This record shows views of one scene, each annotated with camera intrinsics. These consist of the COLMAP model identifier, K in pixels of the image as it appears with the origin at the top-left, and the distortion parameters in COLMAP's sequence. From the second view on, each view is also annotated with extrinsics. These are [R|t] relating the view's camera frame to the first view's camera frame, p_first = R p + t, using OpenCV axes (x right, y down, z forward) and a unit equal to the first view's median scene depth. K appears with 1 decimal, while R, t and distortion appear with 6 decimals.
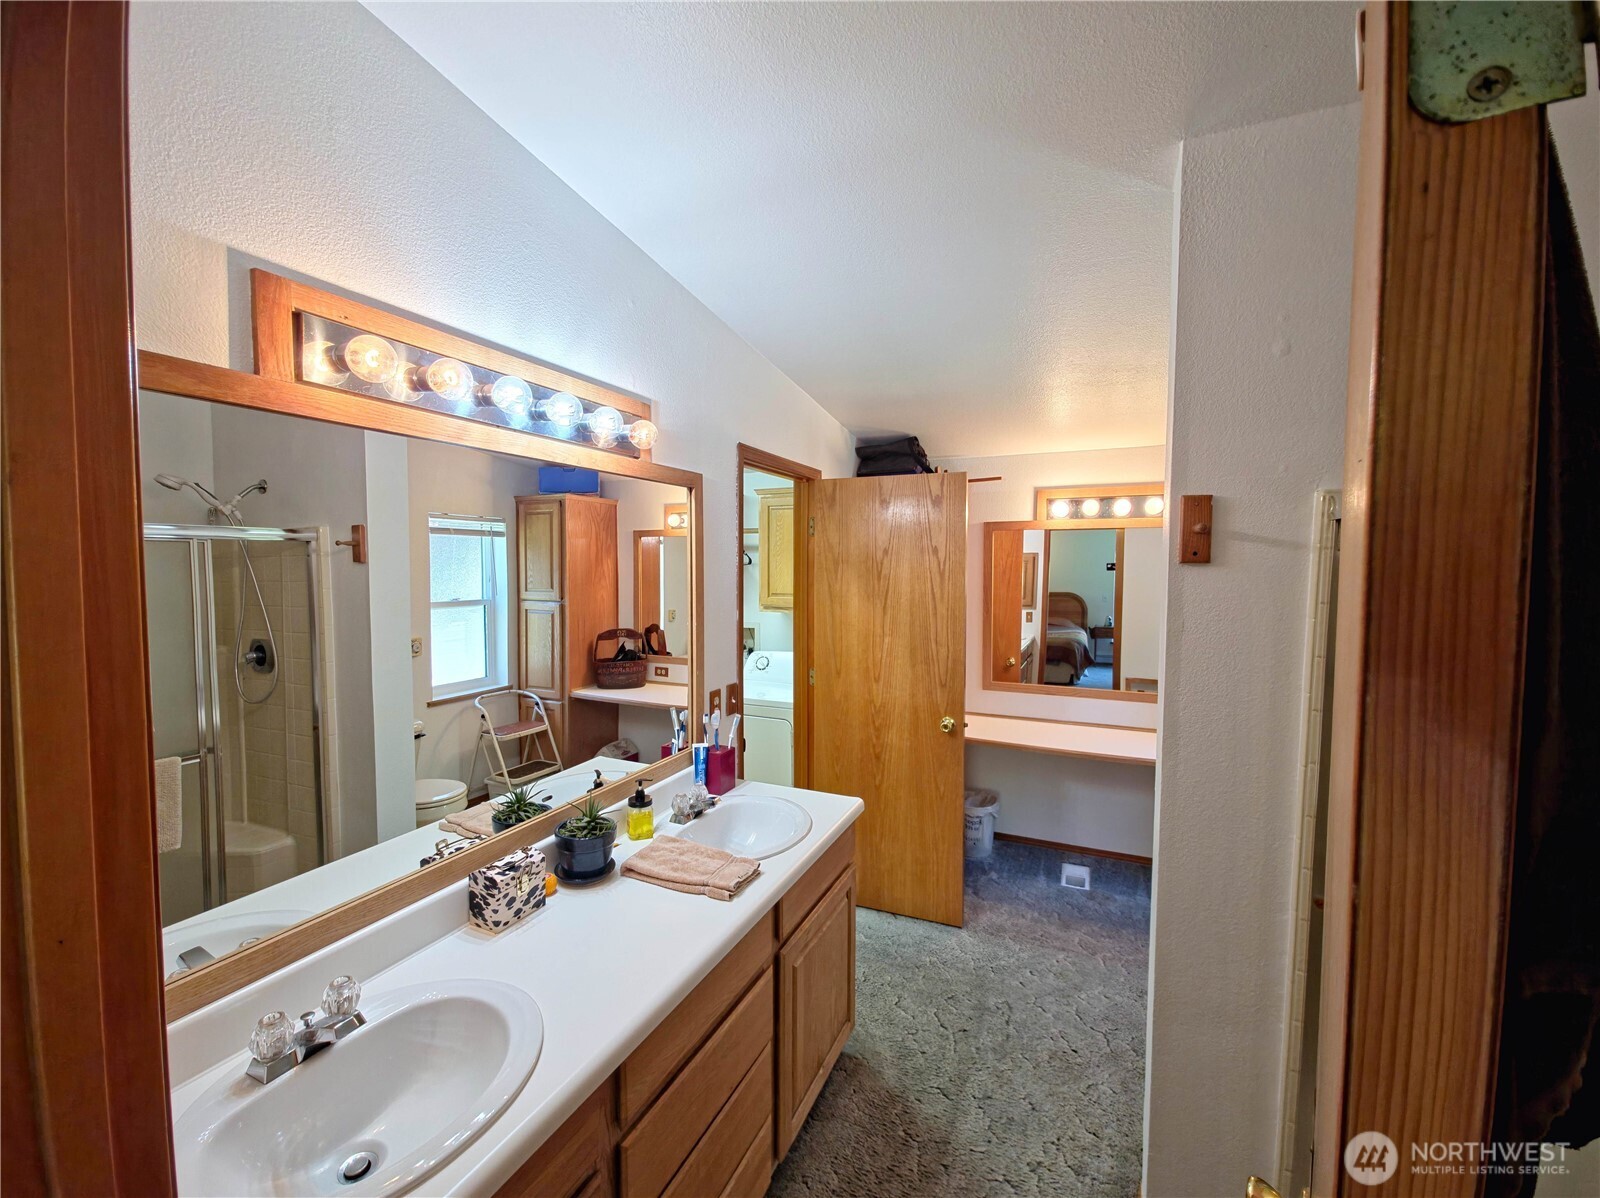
lens RADIAL K [[641.7, 0, 802.8], [0, 641.7, 594.6], [0, 0, 1]] dist [0.014255, -0.008273]
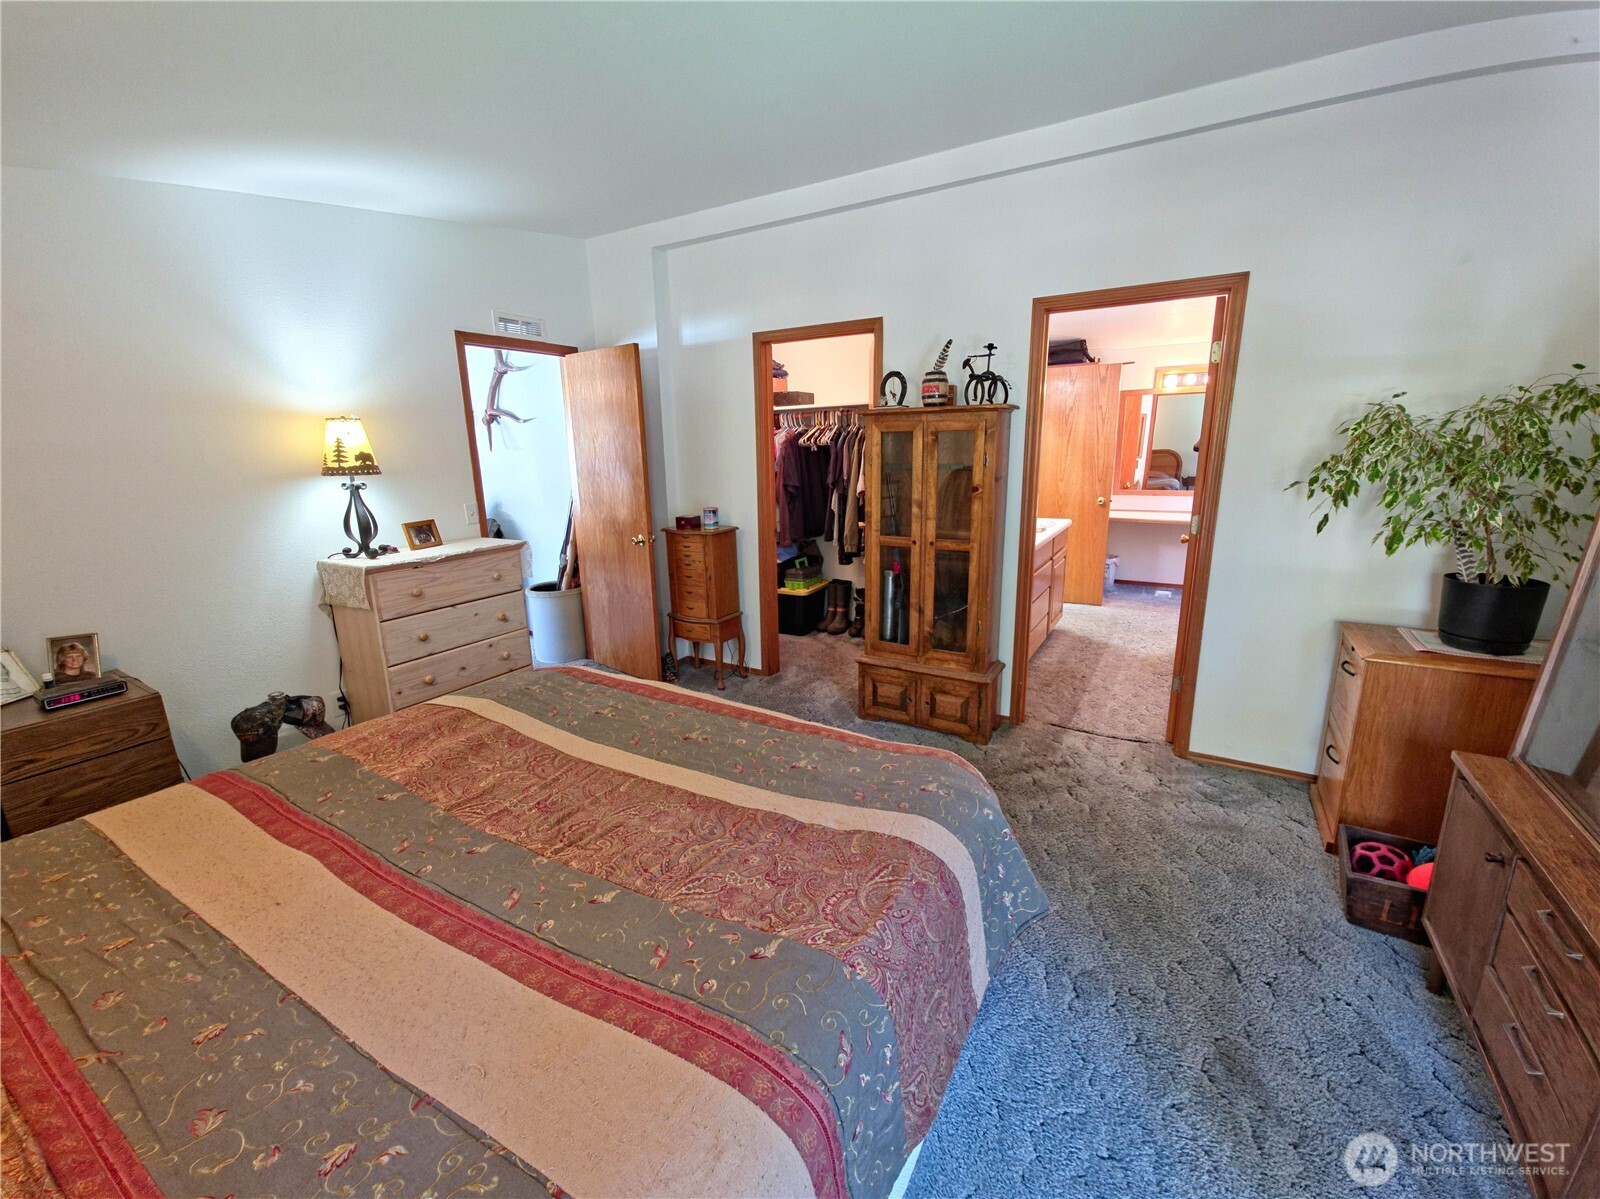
lens RADIAL K [[641.7, 0, 802.8], [0, 641.7, 595.1], [0, 0, 1]] dist [0.014255, -0.008273]
pose [[0.994062, 0.000842, -0.108811, -0.381199], [0.018523, 0.984067, 0.176830, 0.103657], [0.107226, -0.177796, 0.978208, -0.866434]]
